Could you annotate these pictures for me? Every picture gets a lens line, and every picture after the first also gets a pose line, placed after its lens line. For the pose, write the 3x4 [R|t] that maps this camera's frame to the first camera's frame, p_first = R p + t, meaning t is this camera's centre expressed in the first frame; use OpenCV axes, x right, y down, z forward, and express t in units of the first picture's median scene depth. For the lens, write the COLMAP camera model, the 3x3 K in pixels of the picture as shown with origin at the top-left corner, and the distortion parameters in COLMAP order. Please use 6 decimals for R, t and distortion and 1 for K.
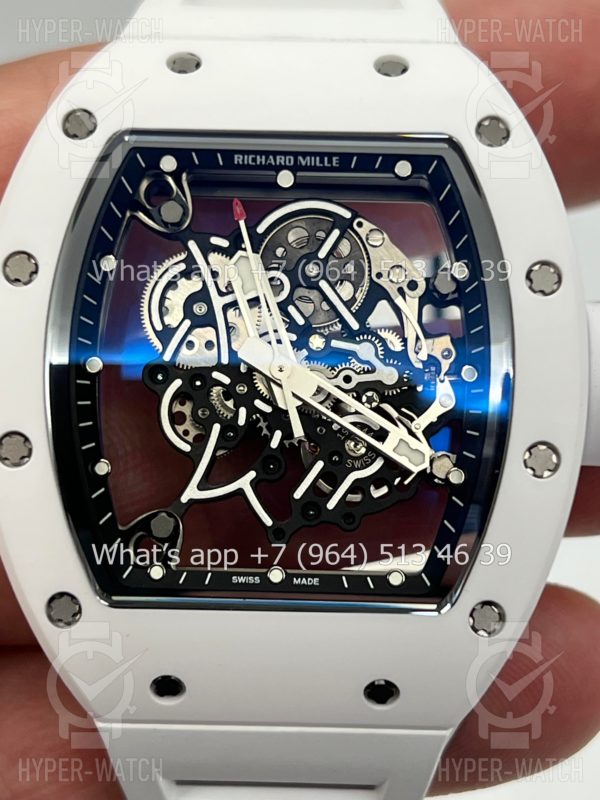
lens RADIAL K [[1975.7, 0, 300.0], [0, 1975.7, 400.0], [0, 0, 1]] dist [0.020631, 0.225711]
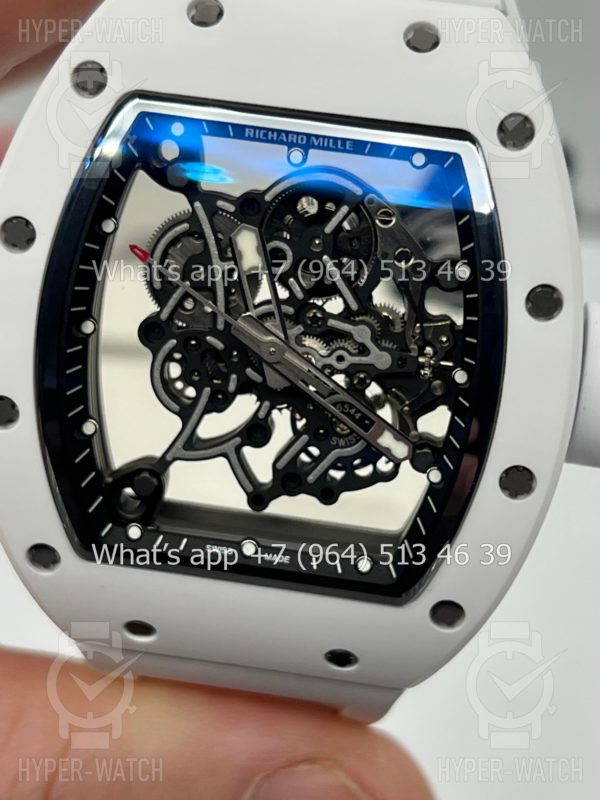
lens RADIAL K [[1975.7, 0, 300.0], [0, 1975.7, 400.0], [0, 0, 1]] dist [0.020631, 0.225711]
pose [[0.992642, 0.110818, -0.048803, 0.054818], [-0.090980, 0.948529, 0.303340, -0.292644], [0.079906, -0.296668, 0.951632, 0.045524]]
